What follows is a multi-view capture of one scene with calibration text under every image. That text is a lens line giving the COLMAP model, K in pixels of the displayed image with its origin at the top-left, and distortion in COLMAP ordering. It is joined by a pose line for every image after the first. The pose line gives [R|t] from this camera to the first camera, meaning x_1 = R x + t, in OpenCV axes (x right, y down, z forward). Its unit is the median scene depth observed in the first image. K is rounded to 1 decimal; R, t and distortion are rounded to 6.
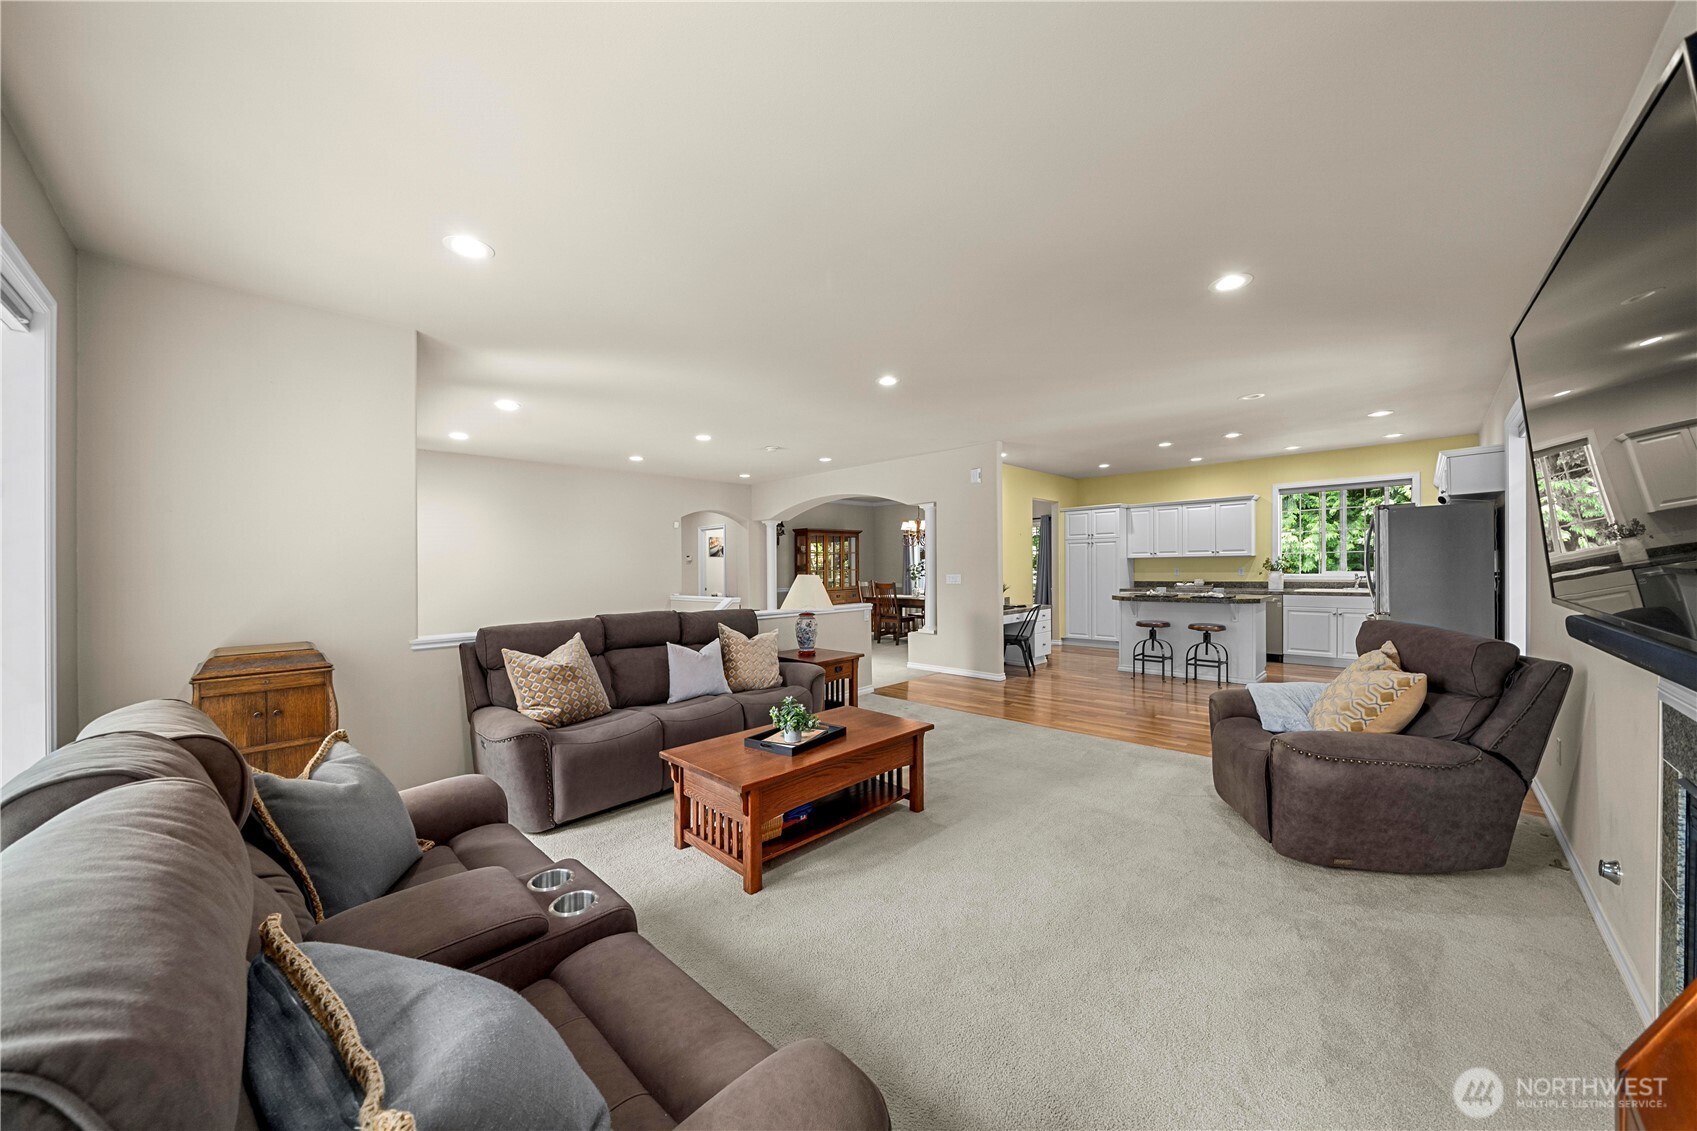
lens RADIAL K [[590.1, 0, 824.1], [0, 590.1, 584.8], [0, 0, 1]] dist [-0.002638, -0.000096]
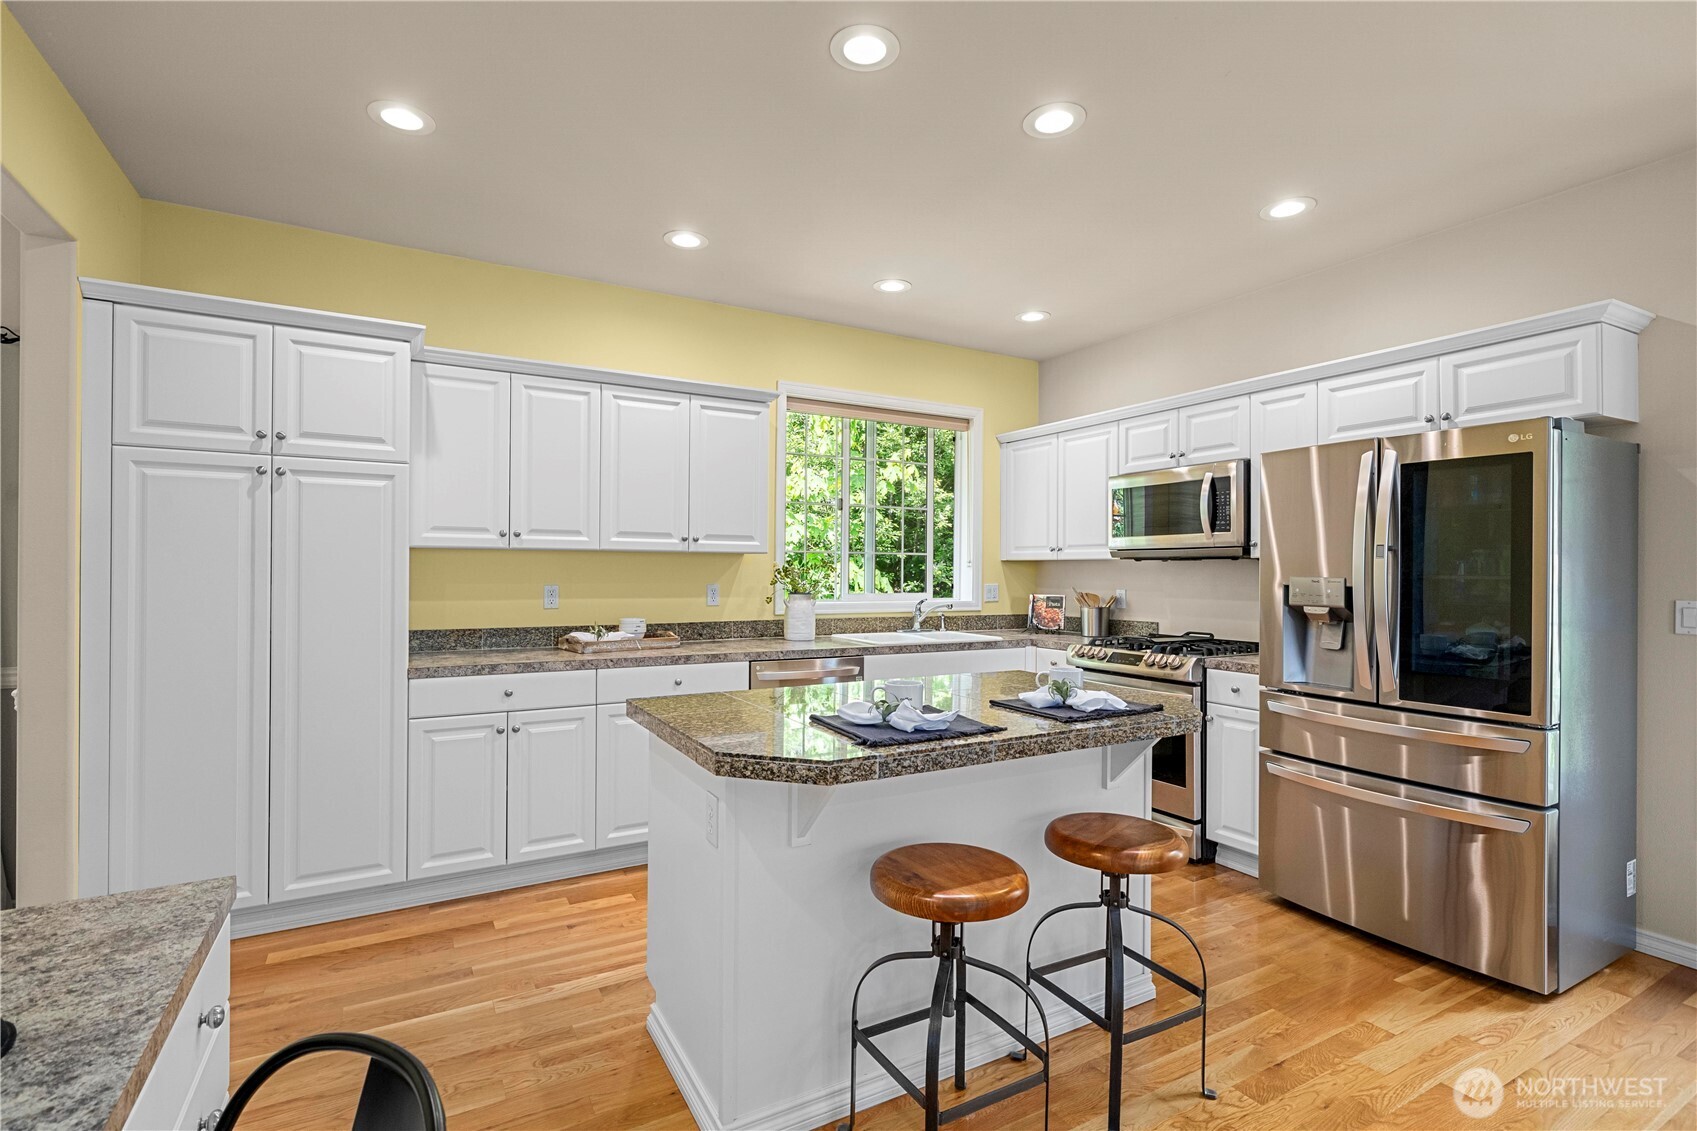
lens RADIAL K [[789.7, 0, 844.2], [0, 789.7, 570.1], [0, 0, 1]] dist [0.001311, 0.000697]
pose [[0.267442, 0.007191, 0.963547, 0.254600], [0.000371, 0.999971, -0.007565, -0.034743], [-0.963574, 0.002381, 0.267431, 0.806722]]
